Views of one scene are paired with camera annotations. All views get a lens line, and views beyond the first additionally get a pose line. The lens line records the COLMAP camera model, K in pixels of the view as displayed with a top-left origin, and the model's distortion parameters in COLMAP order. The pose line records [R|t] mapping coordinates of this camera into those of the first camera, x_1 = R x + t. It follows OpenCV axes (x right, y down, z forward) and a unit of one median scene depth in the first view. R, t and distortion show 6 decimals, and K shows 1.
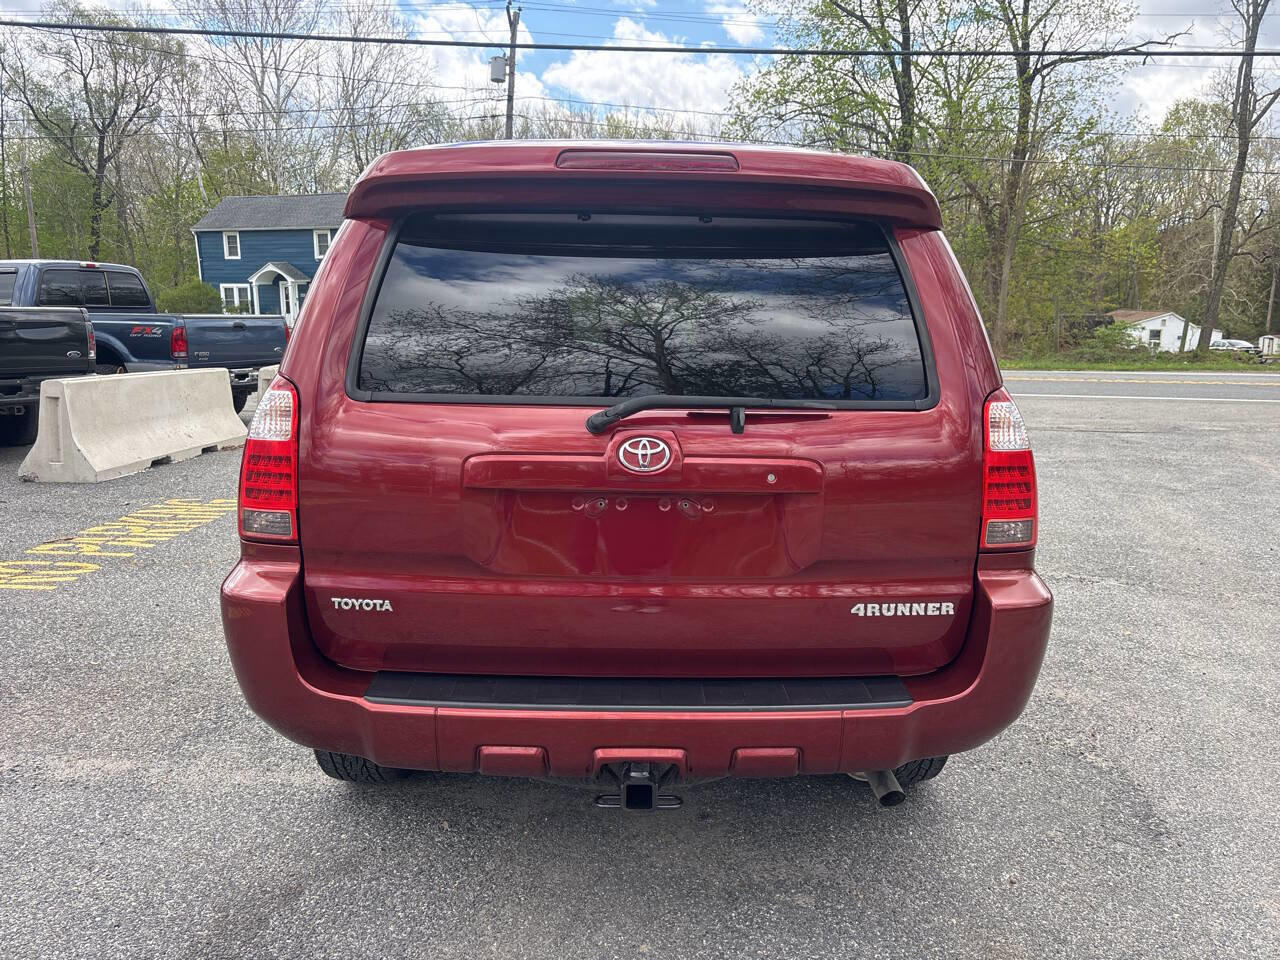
lens RADIAL K [[972.3, 0, 639.5], [0, 972.3, 477.6], [0, 0, 1]] dist [0.089087, -0.099648]
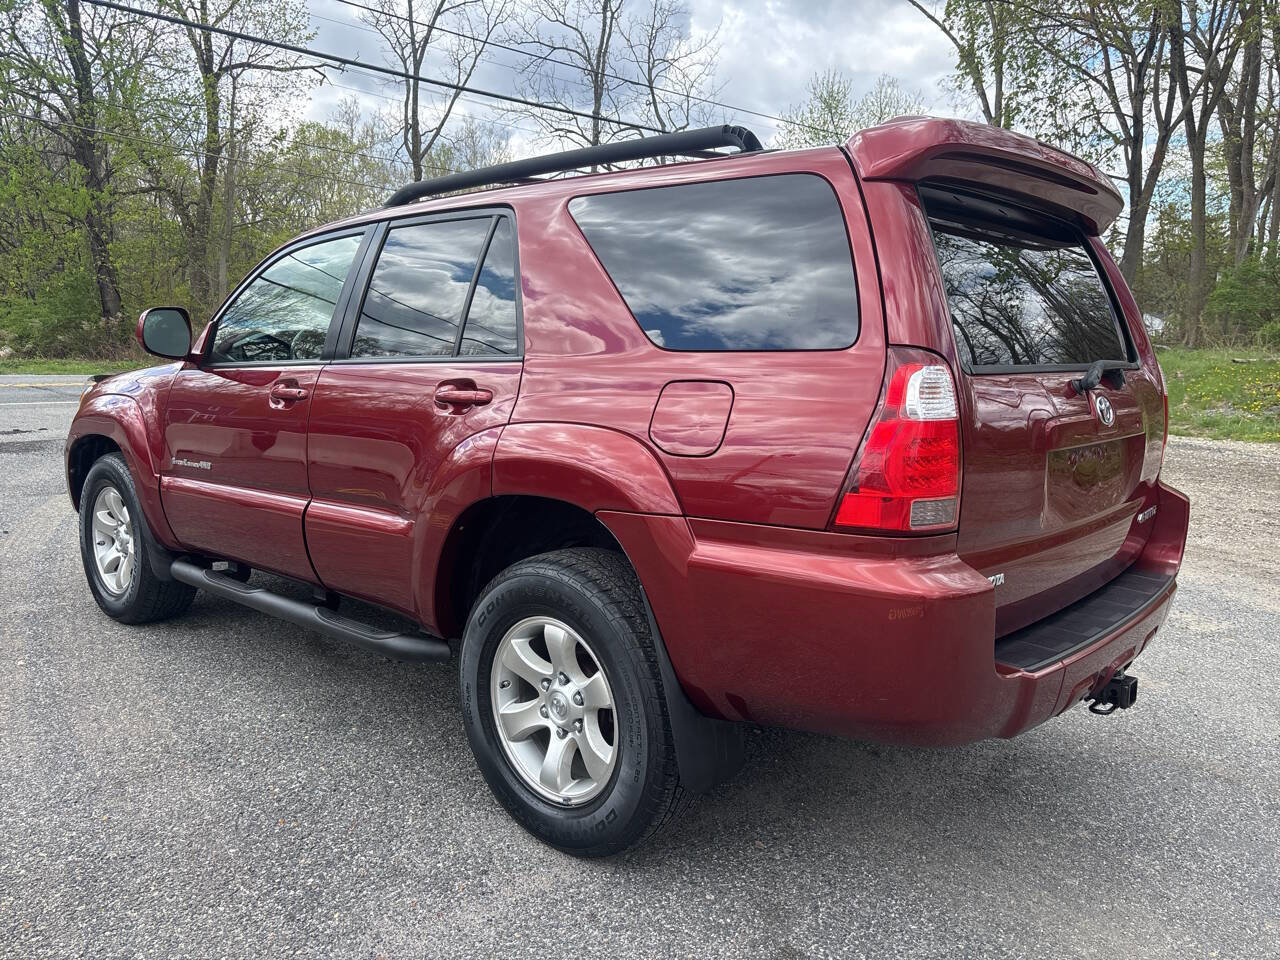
lens RADIAL K [[985.5, 0, 640.0], [0, 985.5, 480.0], [0, 0, 1]] dist [0.023831, -0.000716]
pose [[0.679890, -0.109252, 0.725130, -1.214710], [0.110925, 0.992783, 0.045574, -0.055030], [-0.724876, 0.049450, 0.687103, 0.565402]]
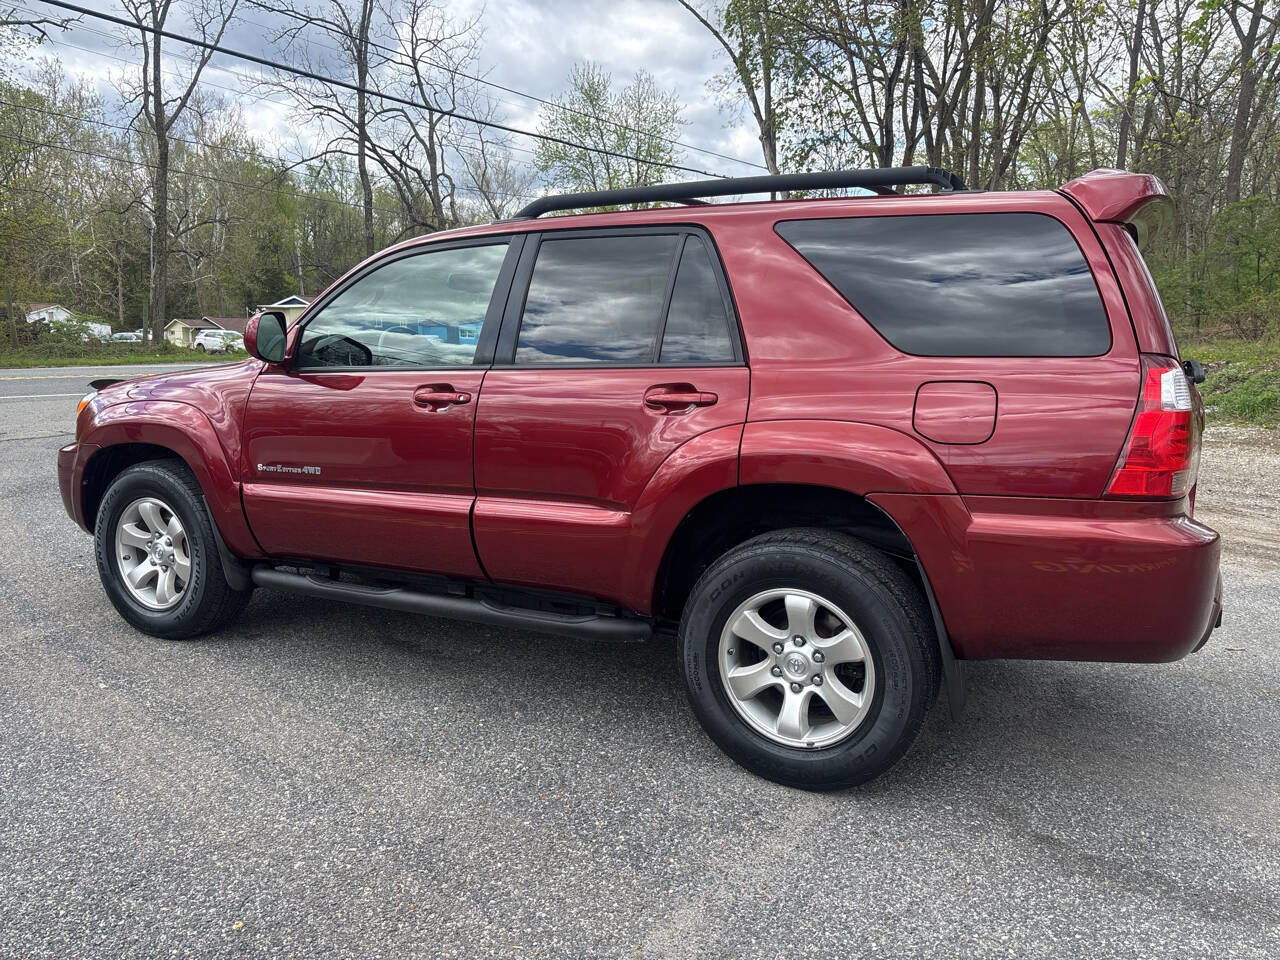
lens RADIAL K [[988.7, 0, 640.0], [0, 988.7, 480.0], [0, 0, 1]] dist [0.053697, -0.060362]
pose [[0.472468, -0.142030, 0.869828, -1.732609], [0.133897, 0.987041, 0.088441, -0.149544], [-0.871117, 0.074682, 0.485363, 0.979257]]
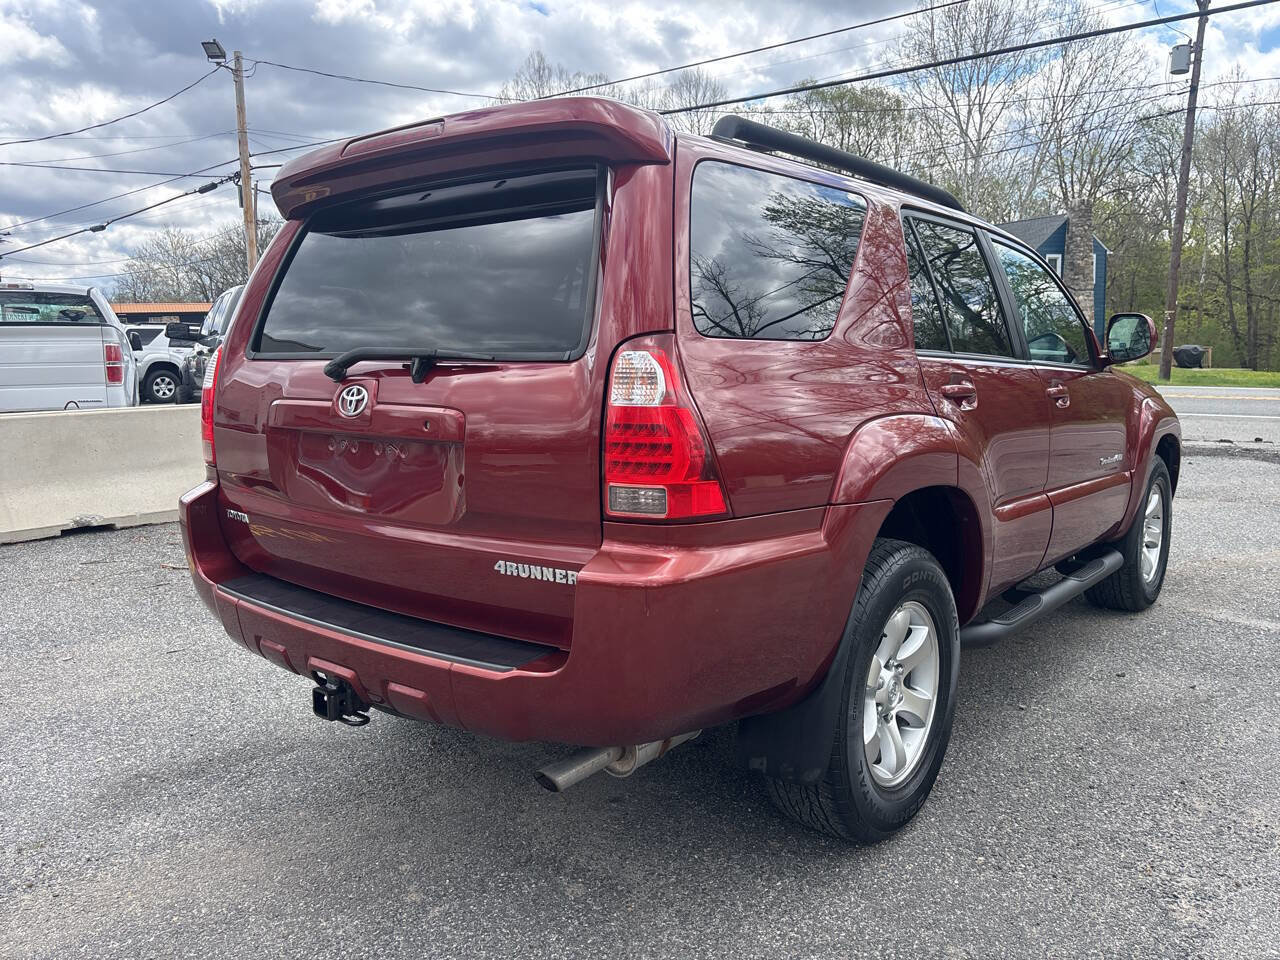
lens RADIAL K [[983.6, 0, 601.4], [0, 983.6, 449.7], [0, 0, 1]] dist [0.015540, -0.012032]
pose [[0.747850, 0.043308, -0.662453, 0.935585], [-0.083922, 0.996032, -0.029624, 0.040429], [0.658542, 0.077749, 0.748517, 0.329965]]
